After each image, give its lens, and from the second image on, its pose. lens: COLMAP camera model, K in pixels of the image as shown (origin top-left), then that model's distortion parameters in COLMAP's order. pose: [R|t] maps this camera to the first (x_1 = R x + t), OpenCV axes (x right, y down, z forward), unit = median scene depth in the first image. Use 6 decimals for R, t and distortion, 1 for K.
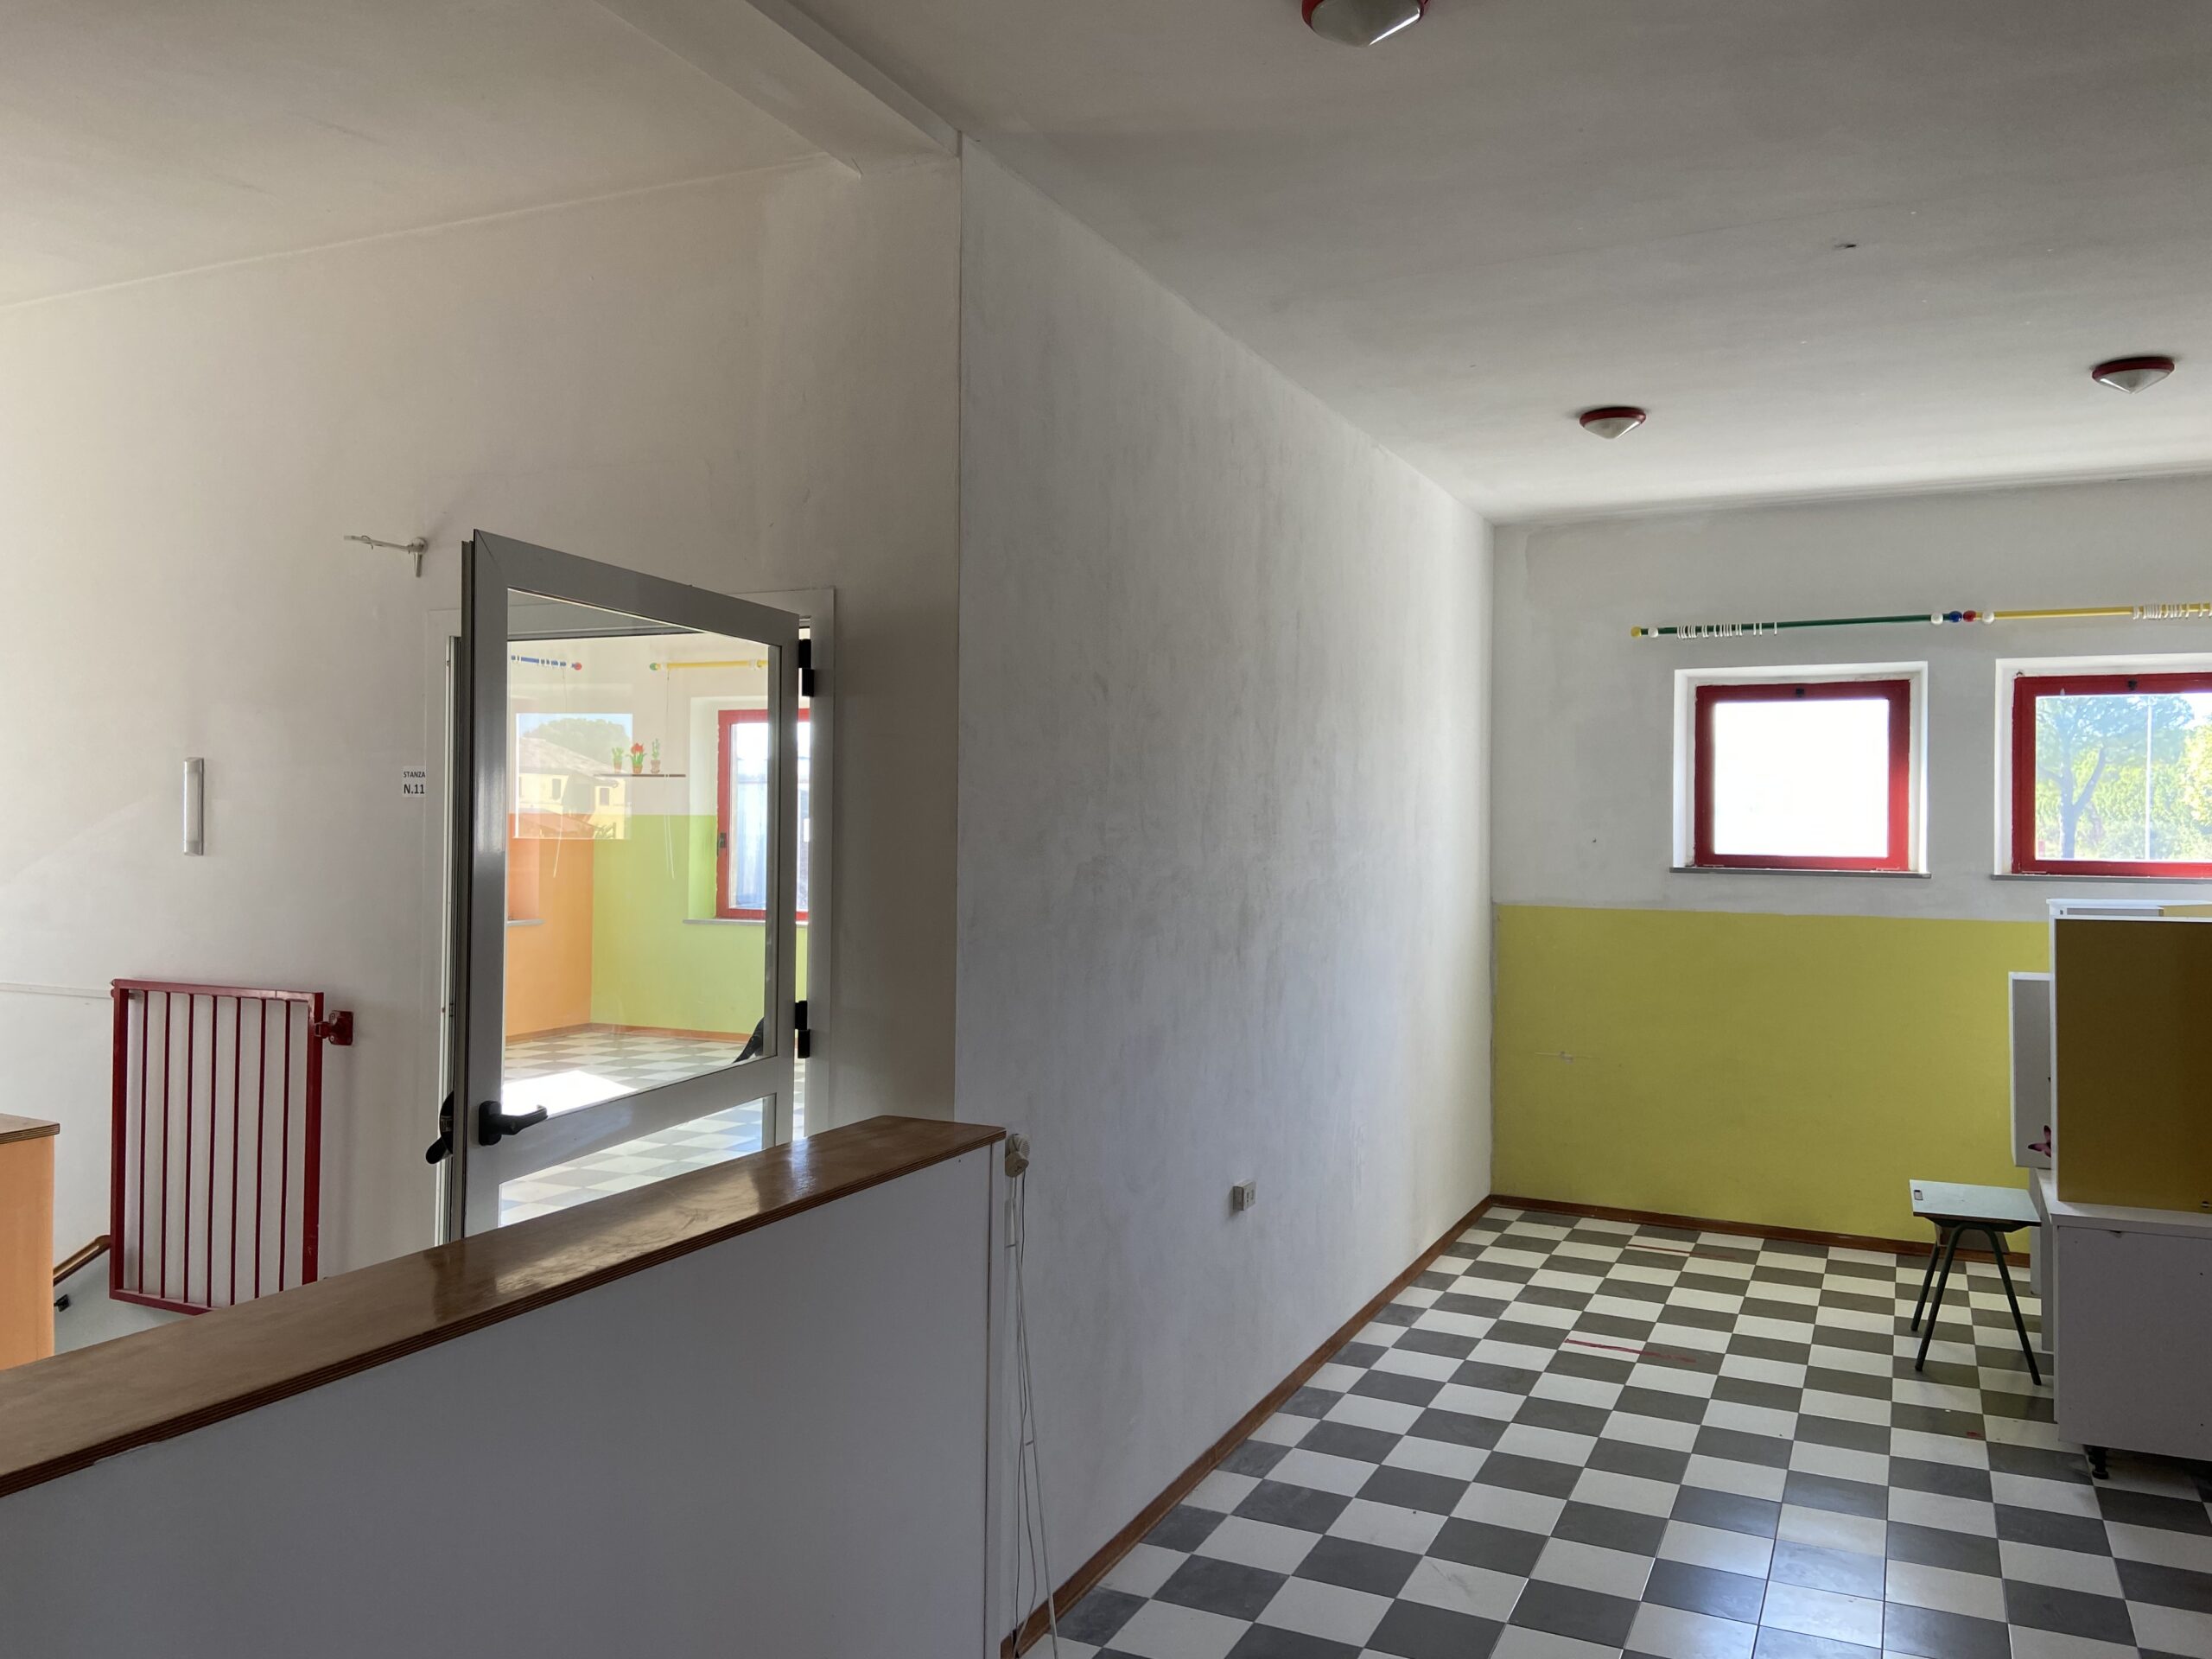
lens RADIAL K [[1680.2, 0, 1101.6], [0, 1680.2, 827.3], [0, 0, 1]] dist [0.086391, -0.096310]
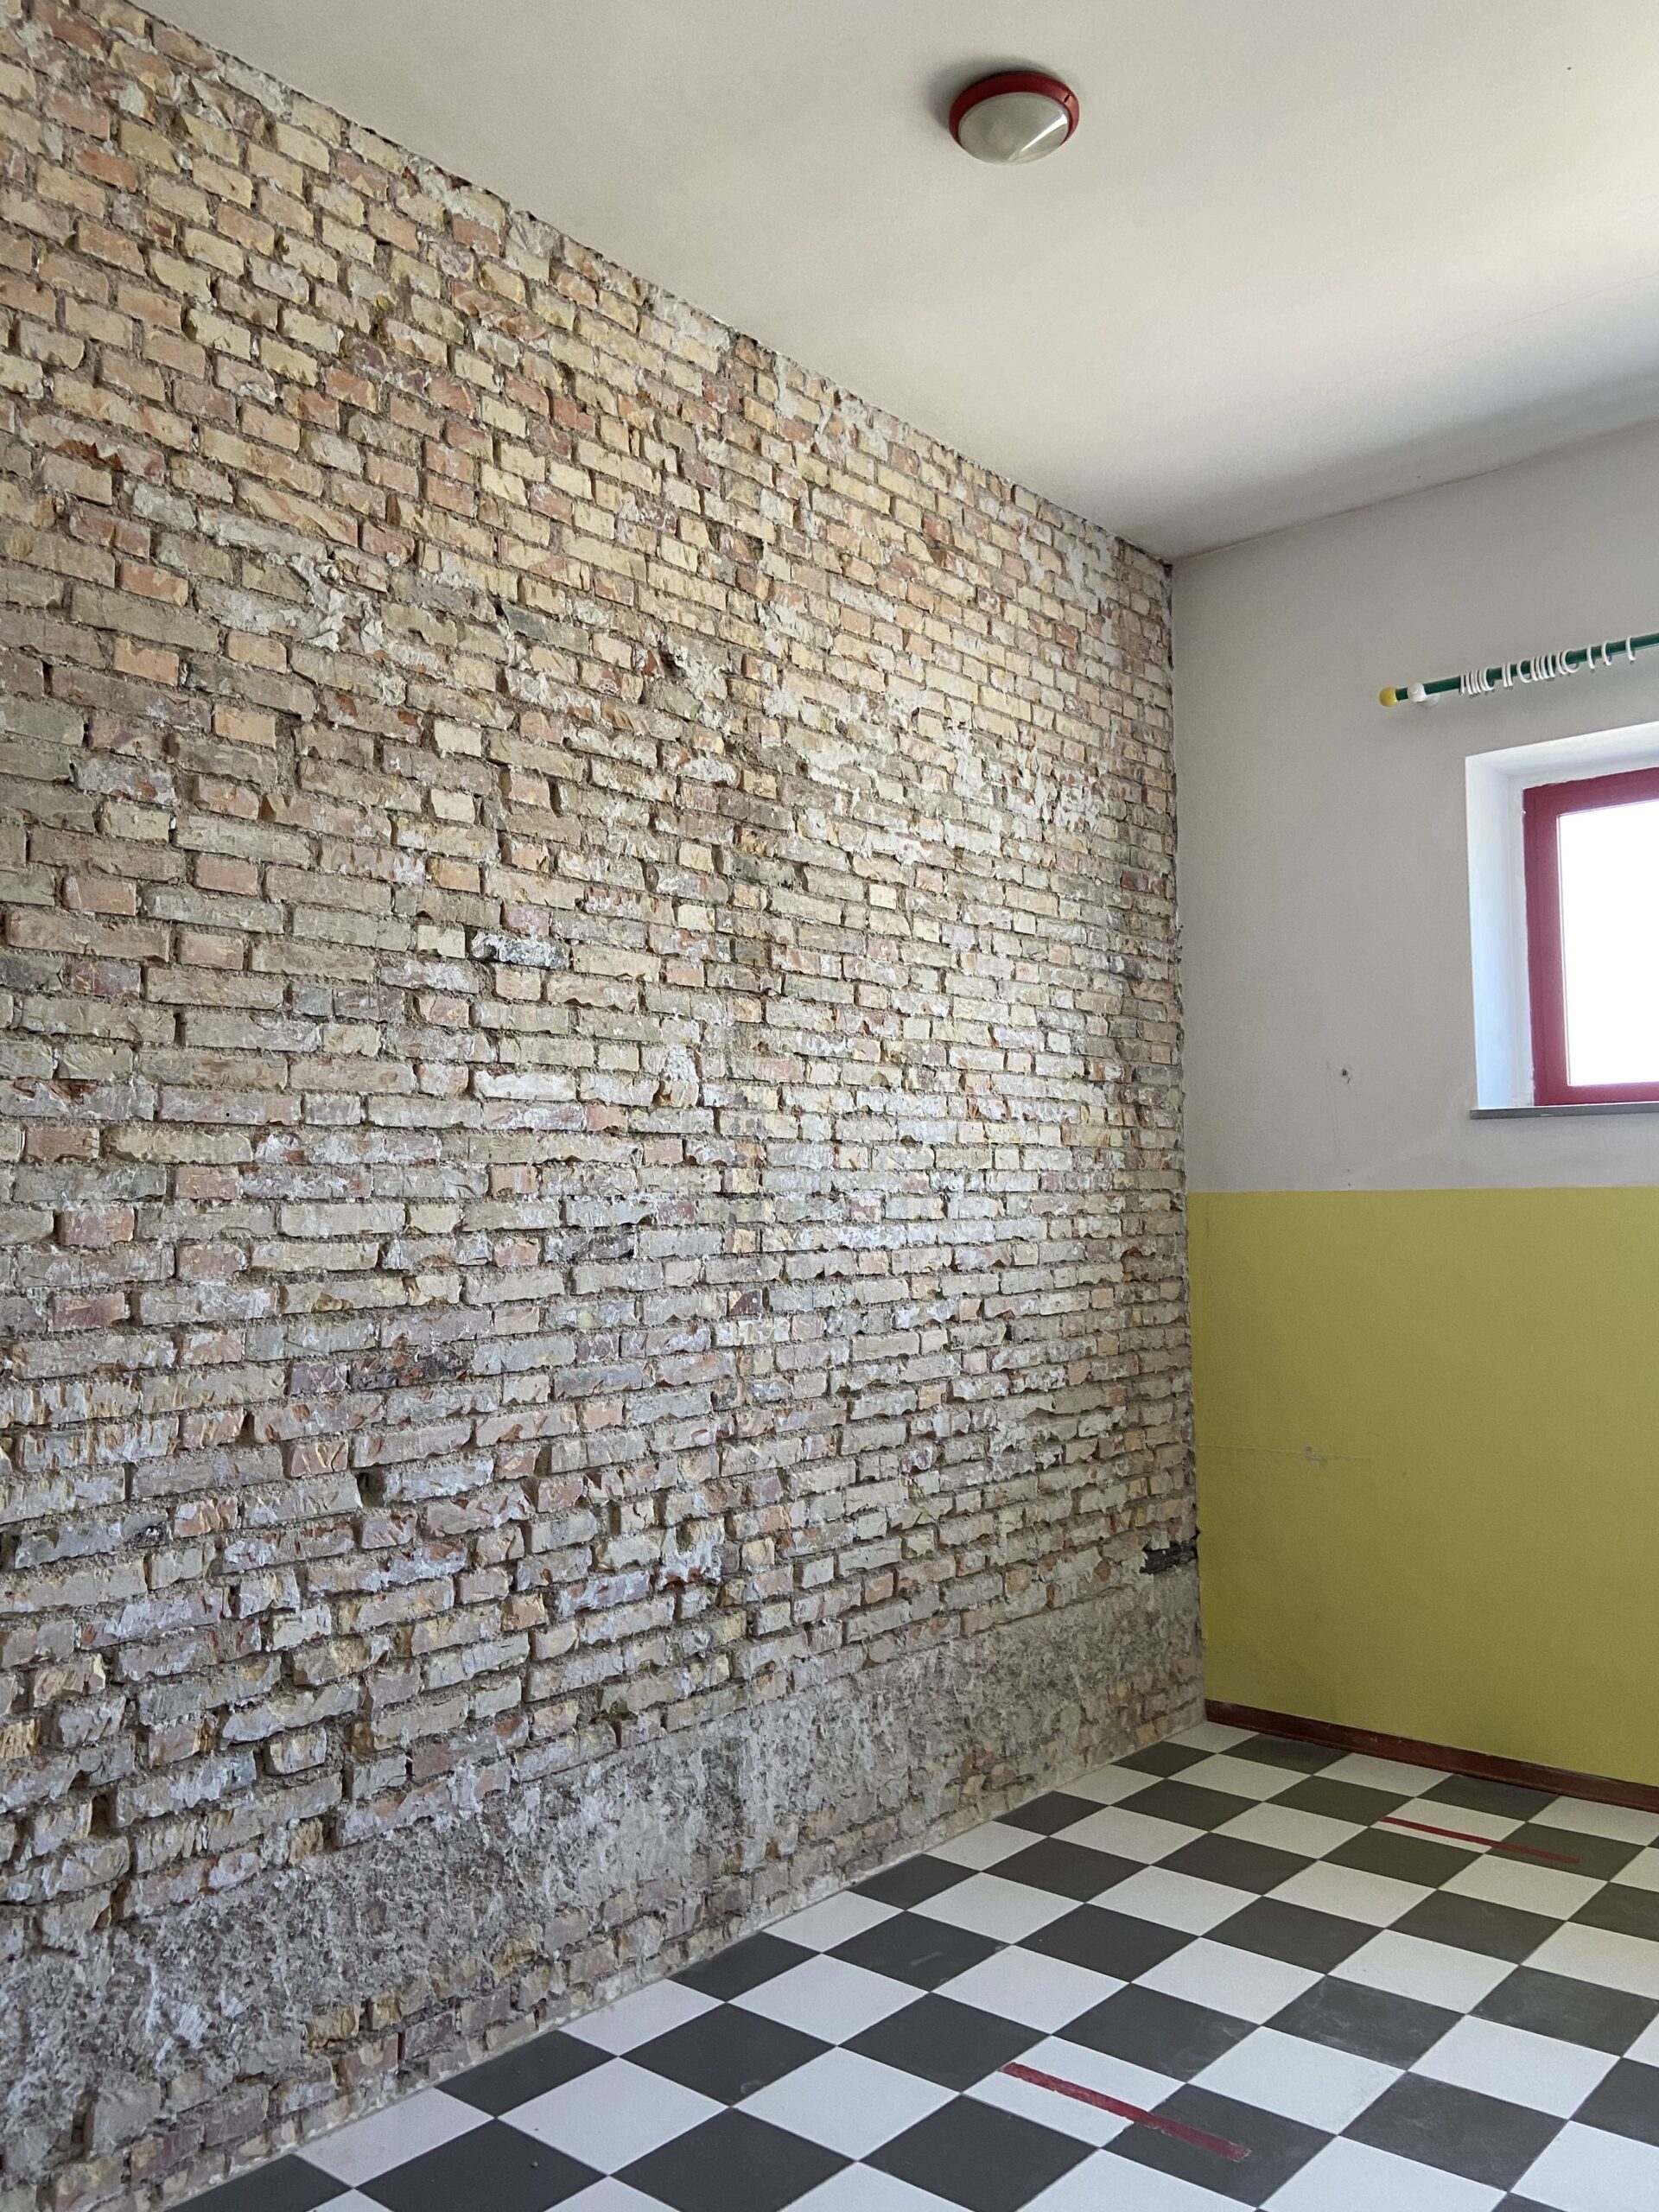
lens RADIAL K [[1742.6, 0, 818.6], [0, 1742.6, 1089.6], [0, 0, 1]] dist [0.025176, -0.004668]
pose [[0.964818, -0.034782, -0.260609, 0.288142], [0.017572, 0.997525, -0.068080, 0.053586], [0.262332, 0.061105, 0.963041, 0.408621]]
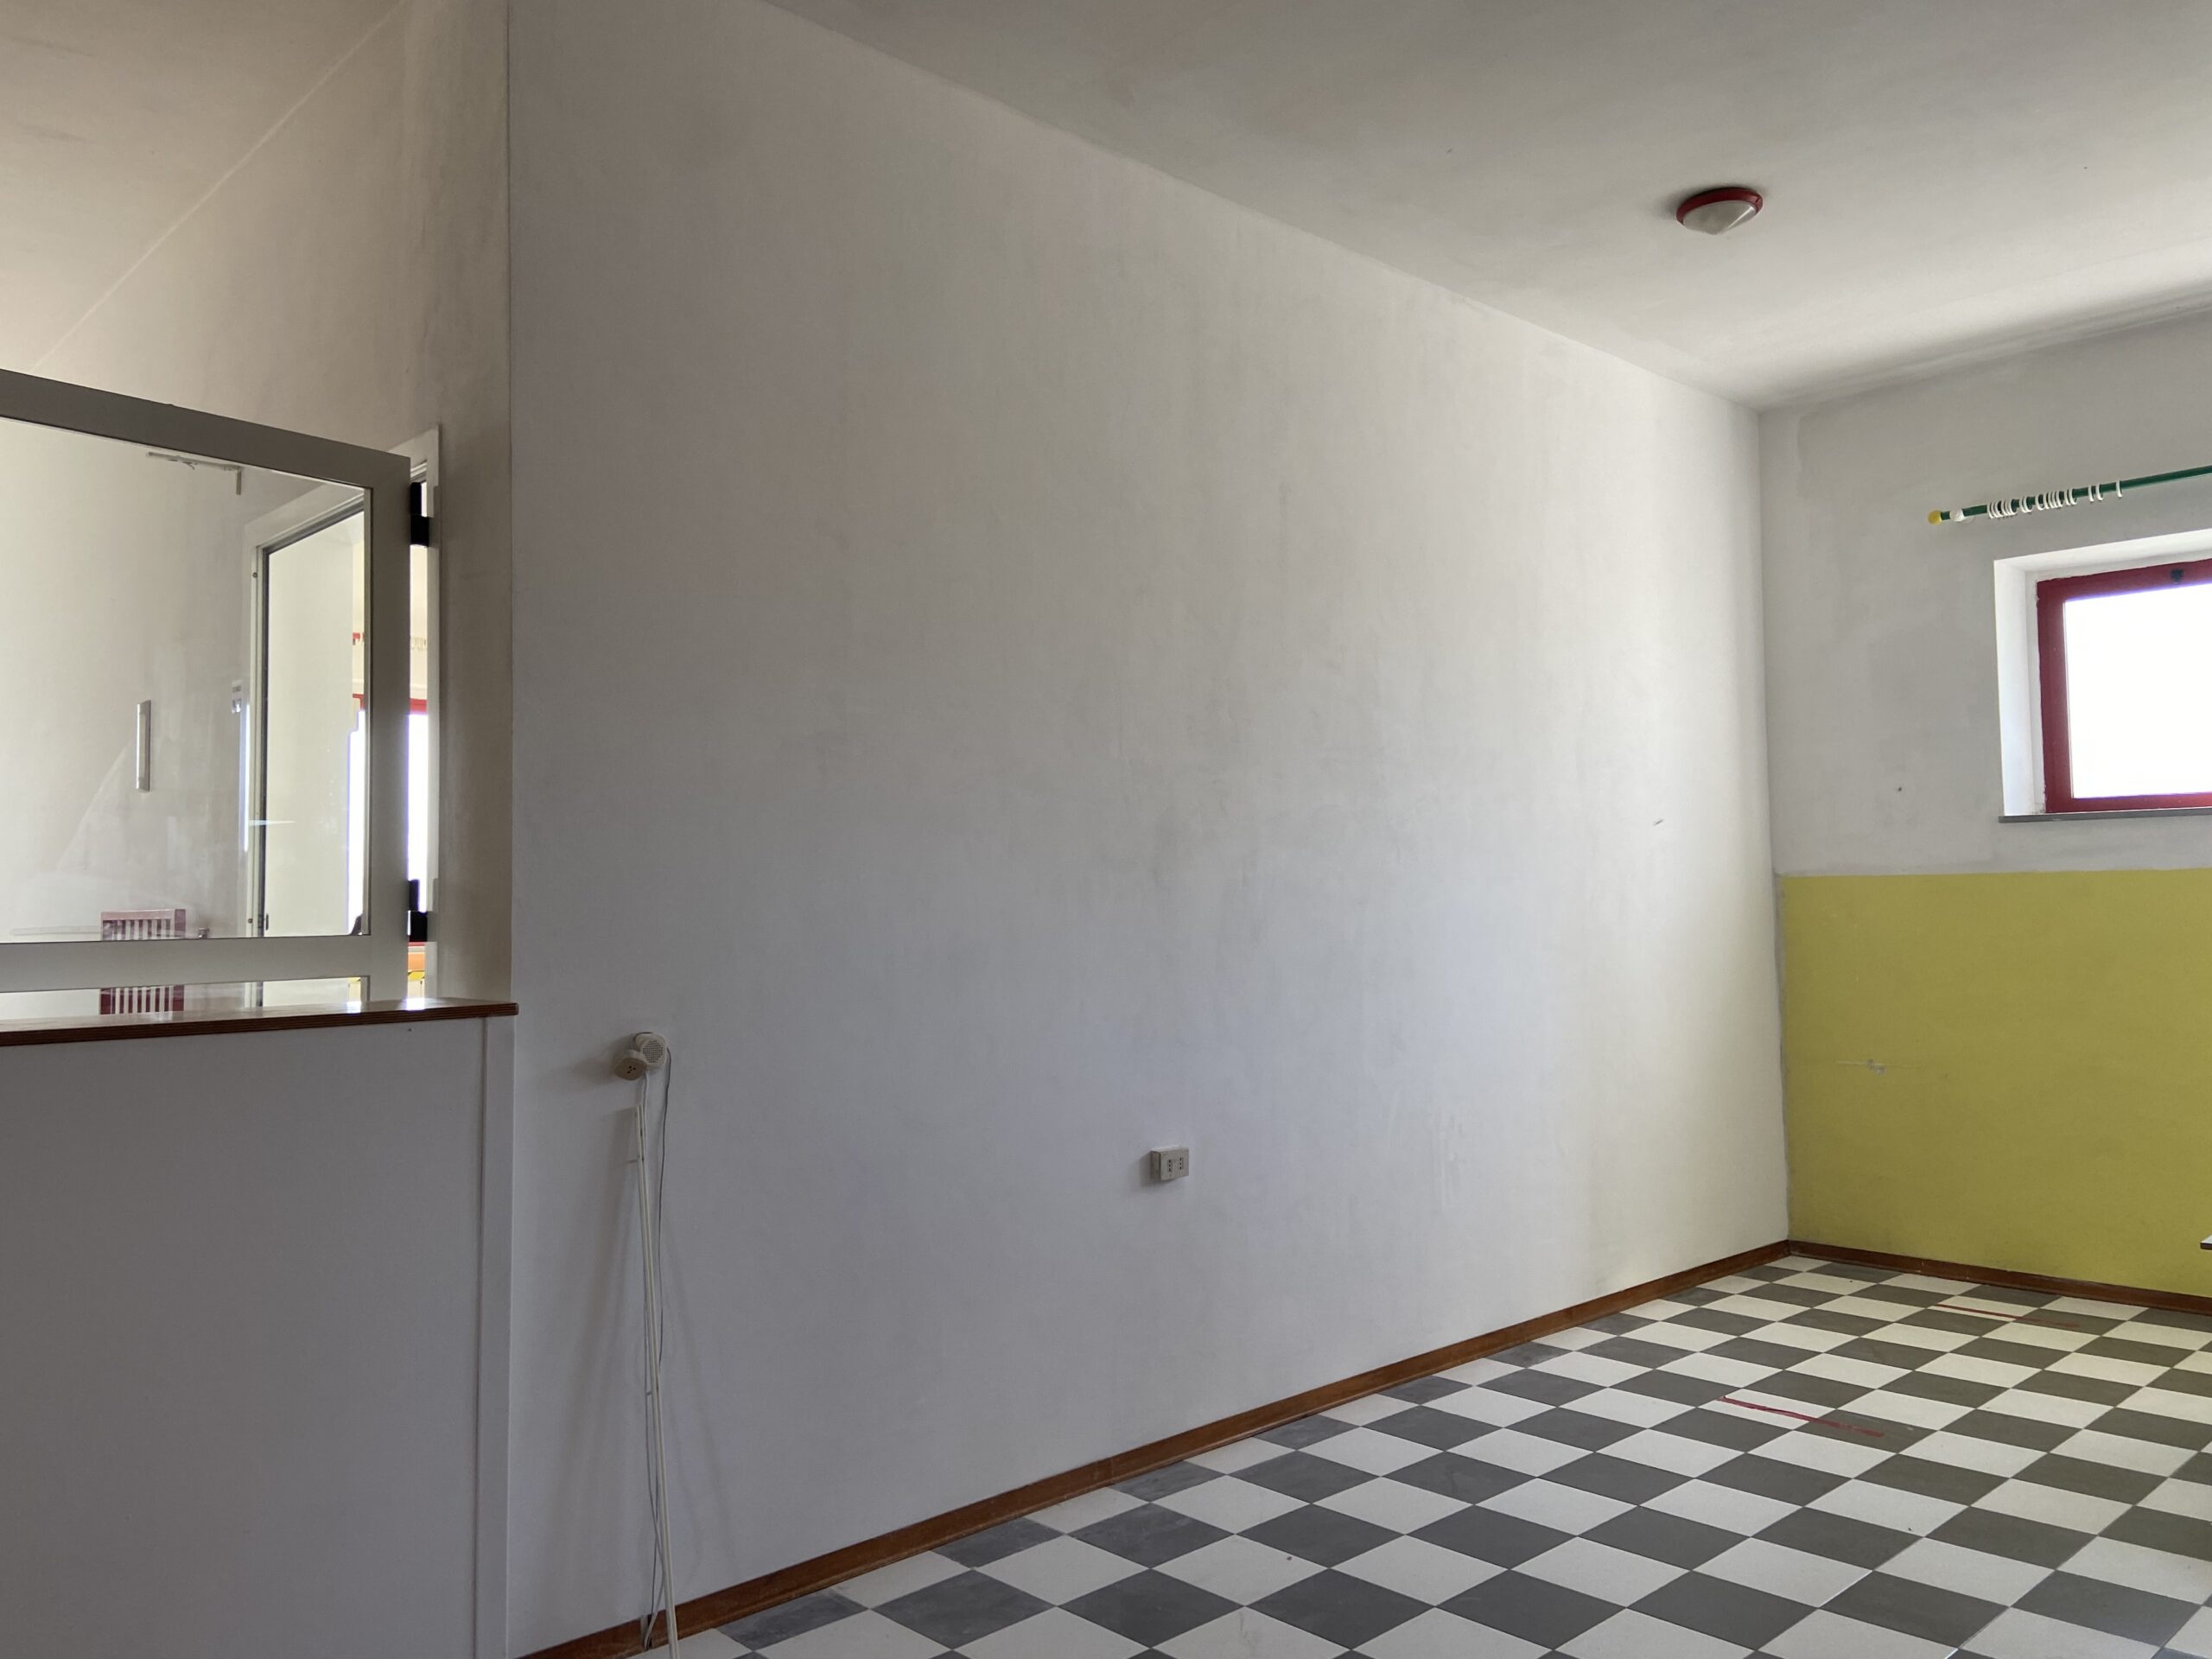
lens RADIAL K [[1680.2, 0, 1092.7], [0, 1680.2, 833.3], [0, 0, 1]] dist [0.086391, -0.096310]
pose [[0.933010, -0.036372, -0.358008, 0.236868], [0.020062, 0.998589, -0.049169, 0.063304], [0.359292, 0.038693, 0.932423, 0.133973]]
